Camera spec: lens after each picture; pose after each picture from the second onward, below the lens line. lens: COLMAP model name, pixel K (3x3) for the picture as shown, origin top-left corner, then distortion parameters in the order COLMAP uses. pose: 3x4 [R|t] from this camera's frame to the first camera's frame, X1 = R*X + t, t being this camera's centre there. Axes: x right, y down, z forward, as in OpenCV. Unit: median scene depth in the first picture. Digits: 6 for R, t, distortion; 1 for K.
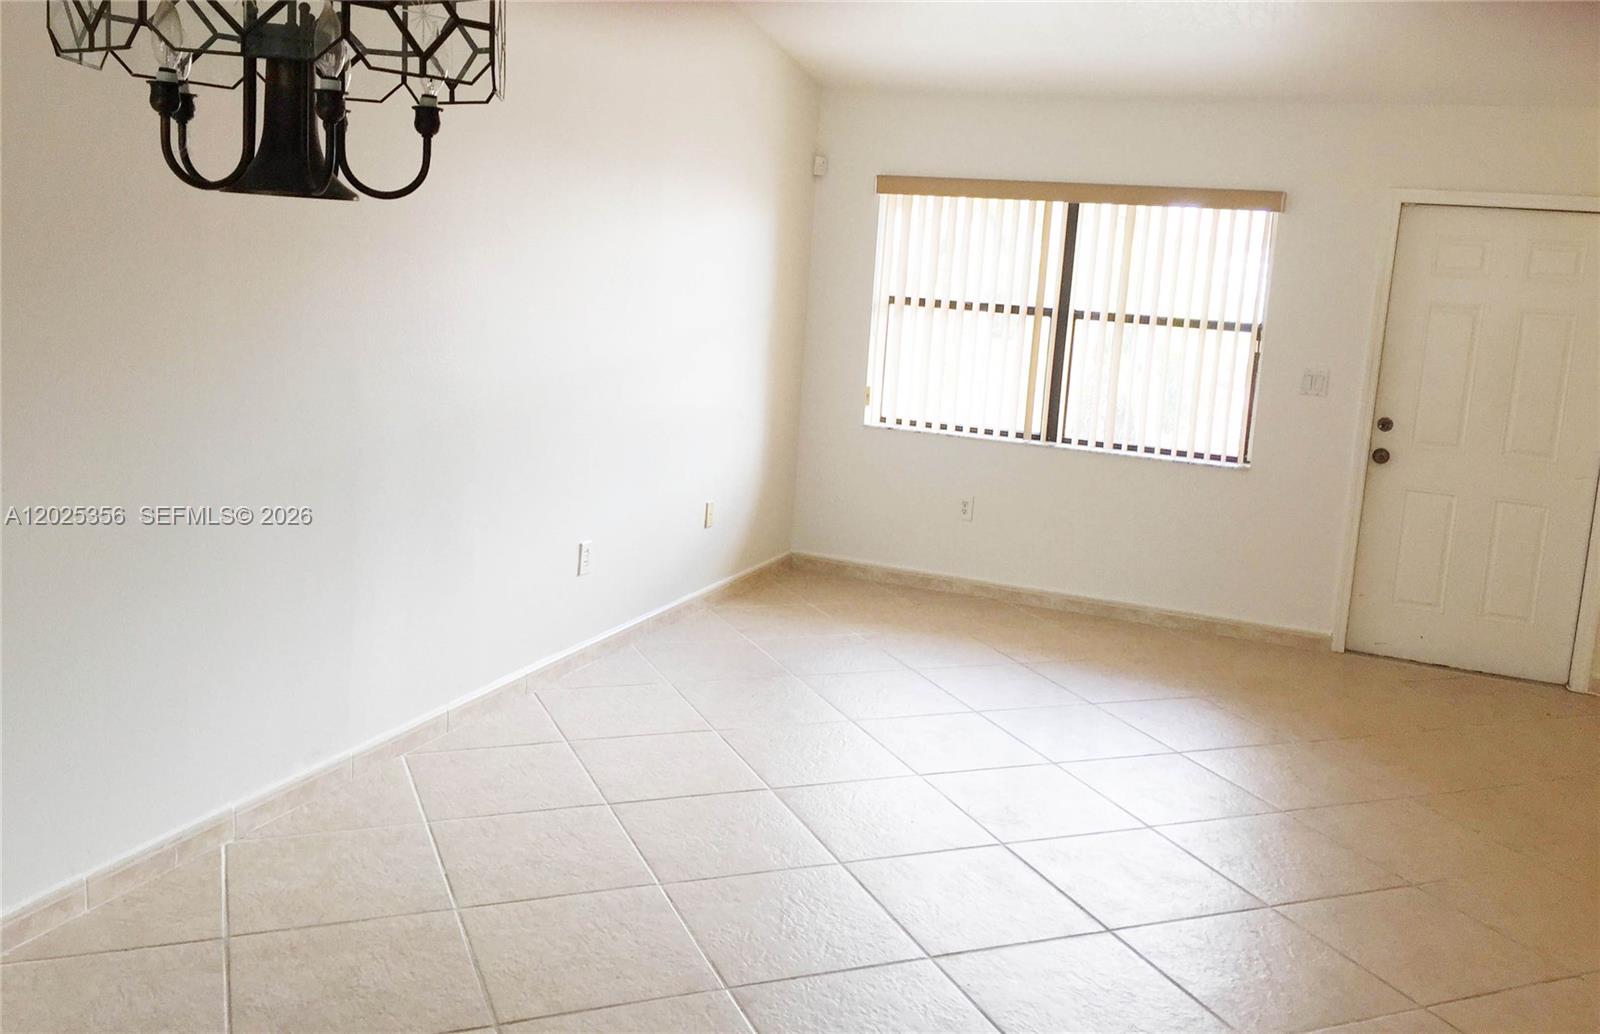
lens RADIAL K [[1413.1, 0, 799.0], [0, 1413.1, 434.8], [0, 0, 1]] dist [0.082688, -0.123674]
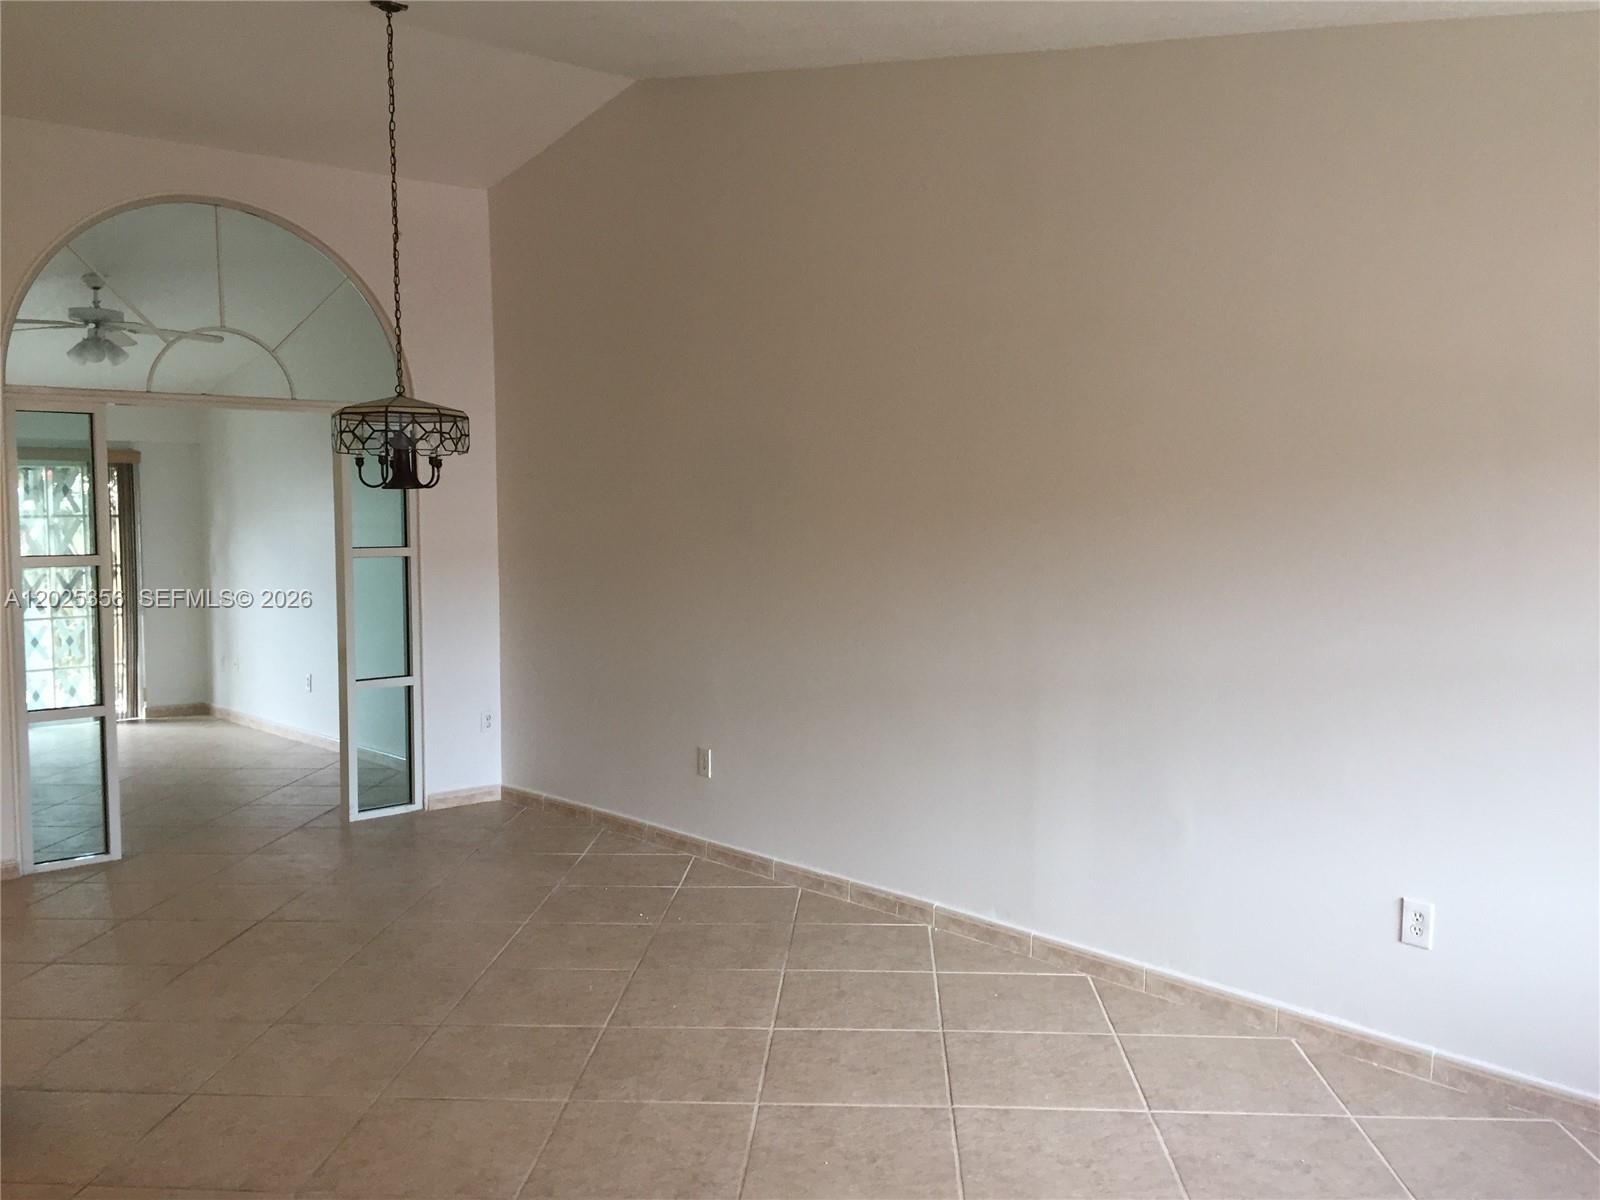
lens RADIAL K [[1404.8, 0, 800.0], [0, 1404.8, 600.0], [0, 0, 1]] dist [0.083649, -0.126729]
pose [[-0.362649, 0.035495, -0.931250, 0.712329], [-0.160136, 0.982038, 0.099791, -0.122025], [0.918064, 0.185315, -0.350451, 0.943499]]
